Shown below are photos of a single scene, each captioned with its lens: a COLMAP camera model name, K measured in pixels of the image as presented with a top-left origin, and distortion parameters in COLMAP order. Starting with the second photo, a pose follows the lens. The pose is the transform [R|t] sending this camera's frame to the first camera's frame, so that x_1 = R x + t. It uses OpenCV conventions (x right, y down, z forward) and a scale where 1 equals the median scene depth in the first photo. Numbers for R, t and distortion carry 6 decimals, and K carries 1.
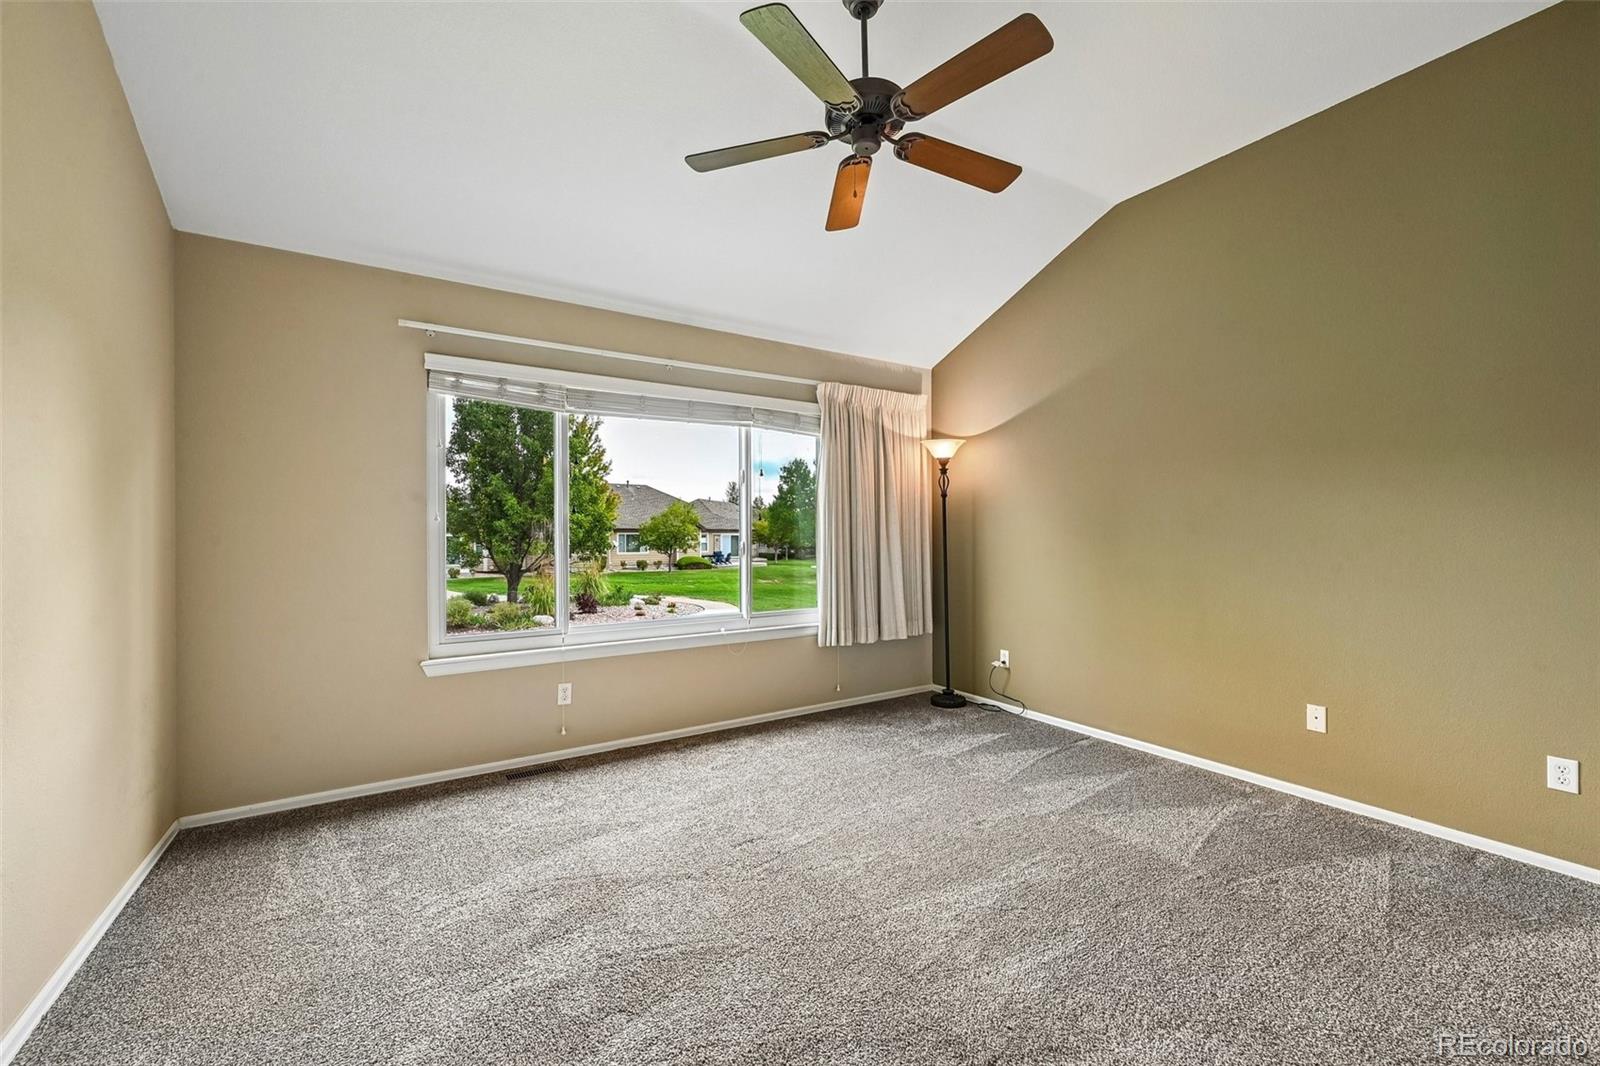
lens RADIAL K [[634.4, 0, 801.4], [0, 634.4, 528.3], [0, 0, 1]] dist [-0.003743, 0.000933]
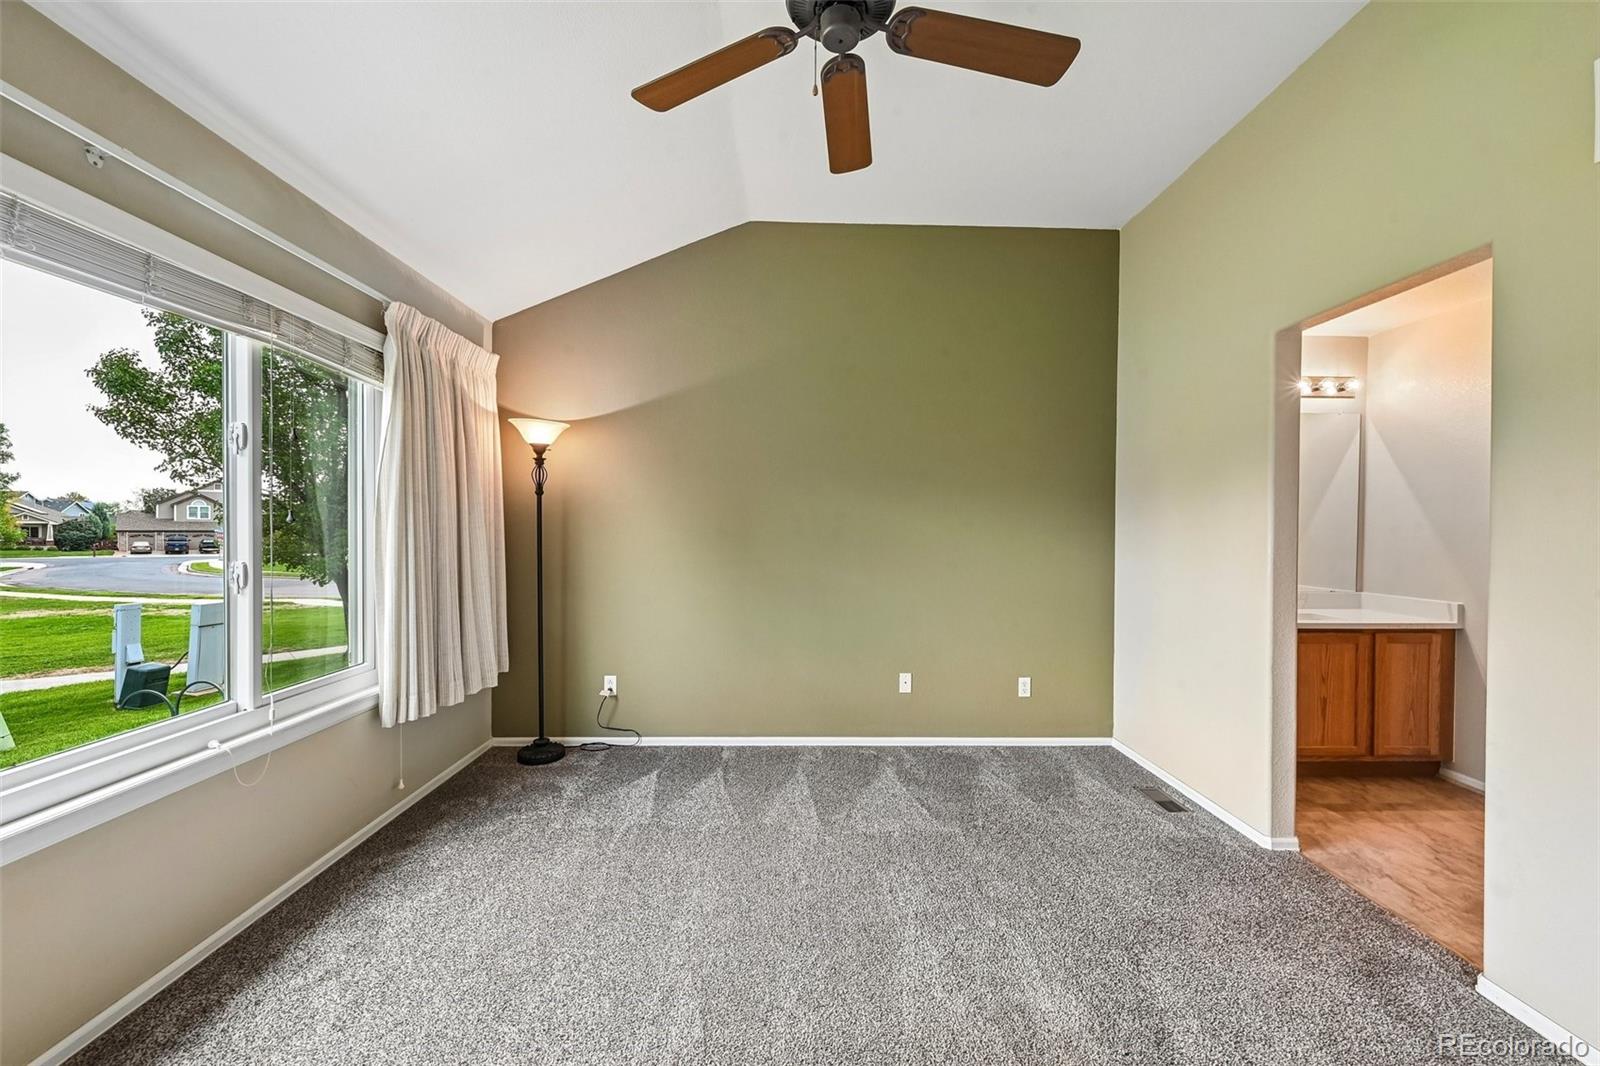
lens RADIAL K [[634.4, 0, 797.4], [0, 634.4, 530.7], [0, 0, 1]] dist [-0.003743, 0.000933]
pose [[0.517992, 0.003318, 0.855379, -0.291835], [-0.014955, 0.999875, 0.005178, -0.014197], [-0.855255, -0.015475, 0.517977, 0.340385]]
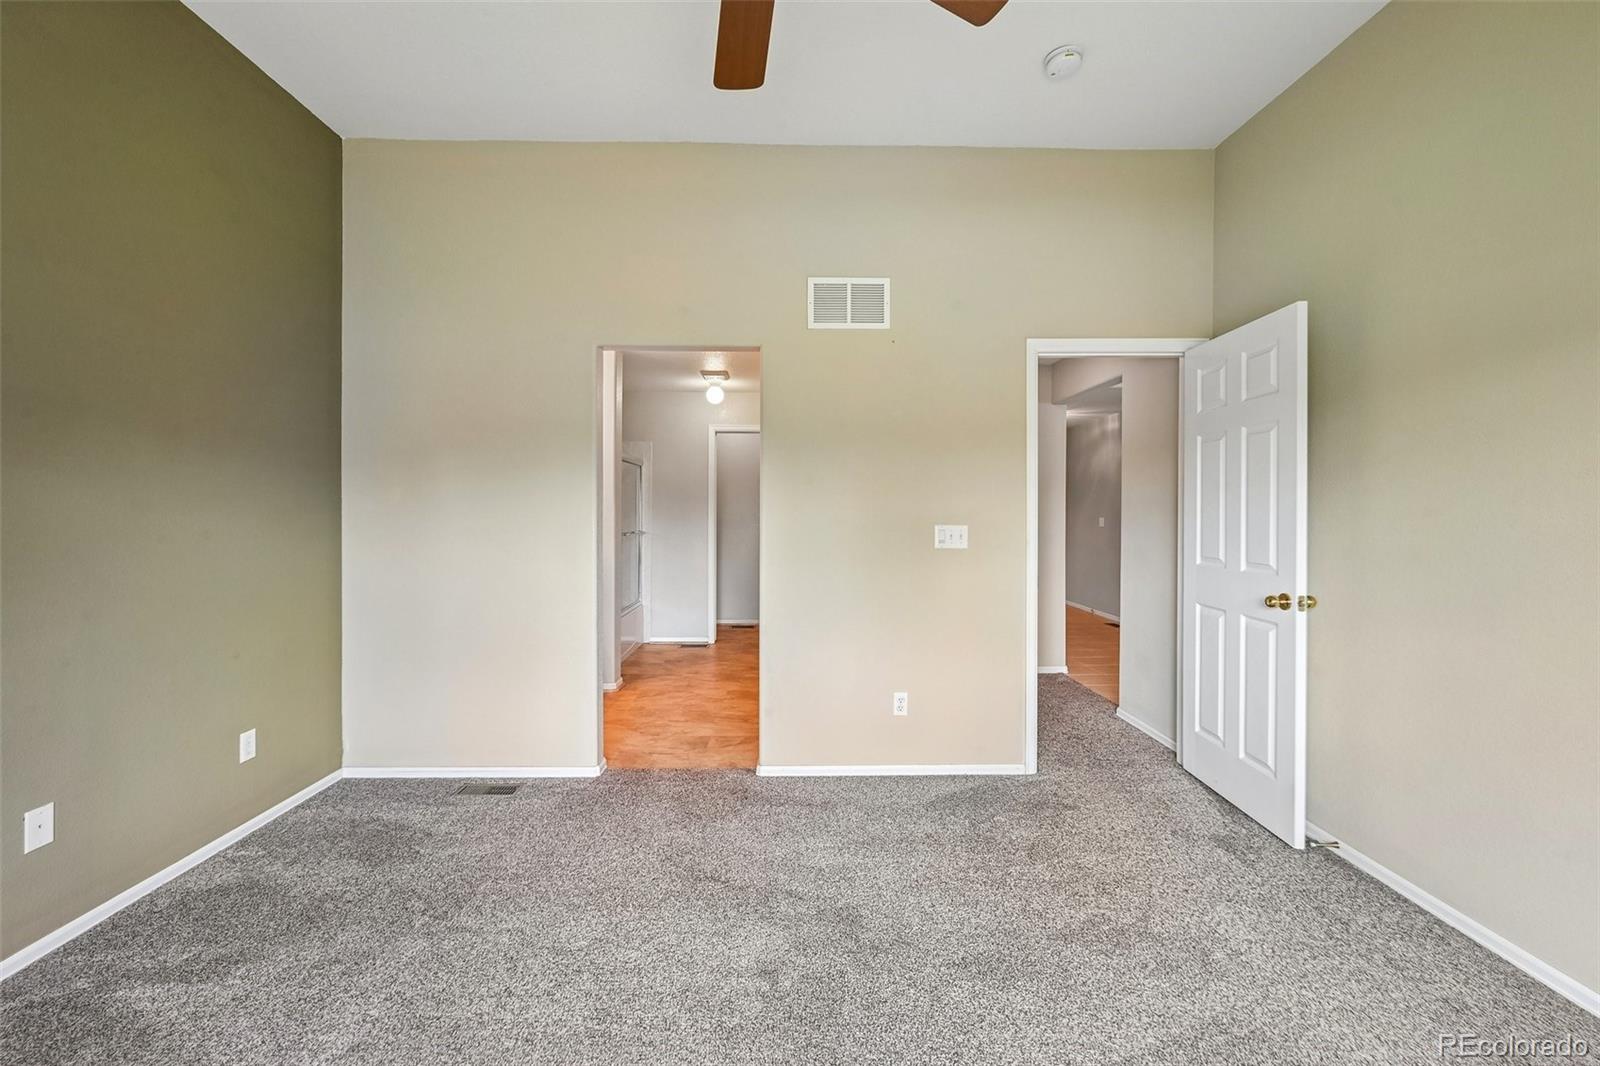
lens RADIAL K [[634.4, 0, 805.9], [0, 634.4, 521.5], [0, 0, 1]] dist [-0.003743, 0.000933]
pose [[-0.860641, -0.013057, 0.509044, -0.116950], [-0.010697, 0.999914, 0.007563, -0.015486], [-0.509100, 0.001064, -0.860707, 0.768831]]
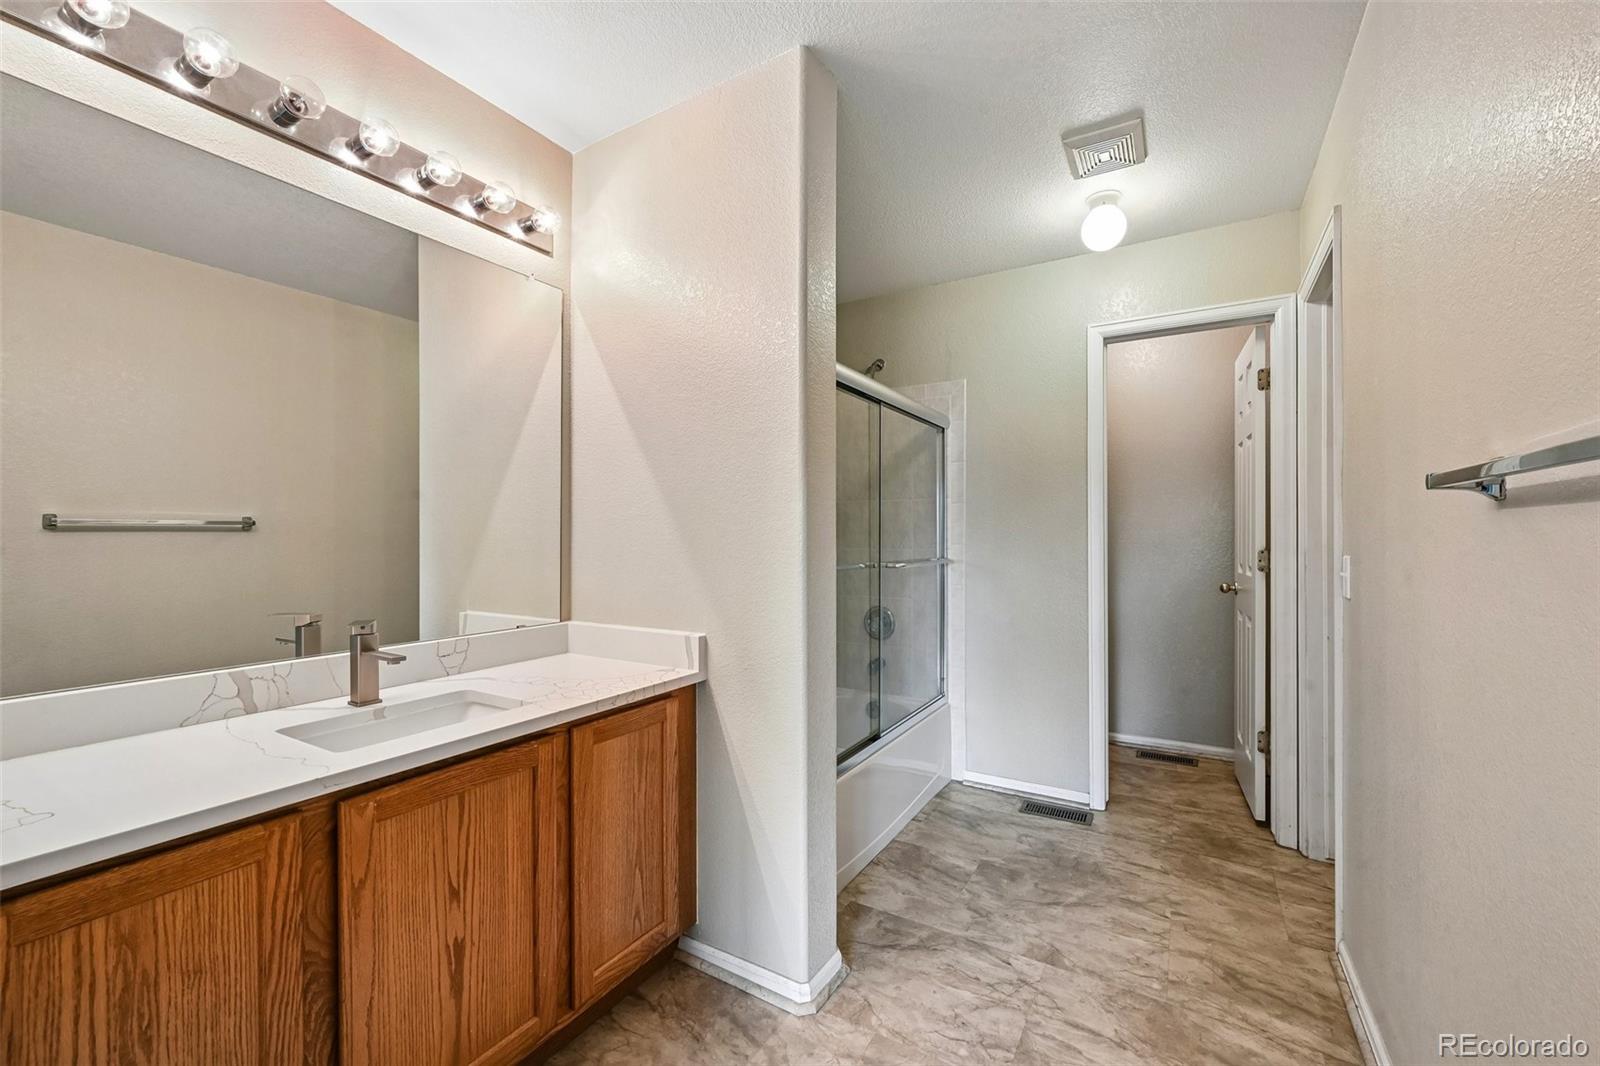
lens RADIAL K [[634.4, 0, 794.5], [0, 634.4, 540.9], [0, 0, 1]] dist [-0.003743, 0.000933]
pose [[-0.434268, 0.001458, 0.900783, 0.367569], [-0.000012, 0.999999, -0.001624, 0.004585], [-0.900784, -0.000716, -0.434267, 0.177970]]
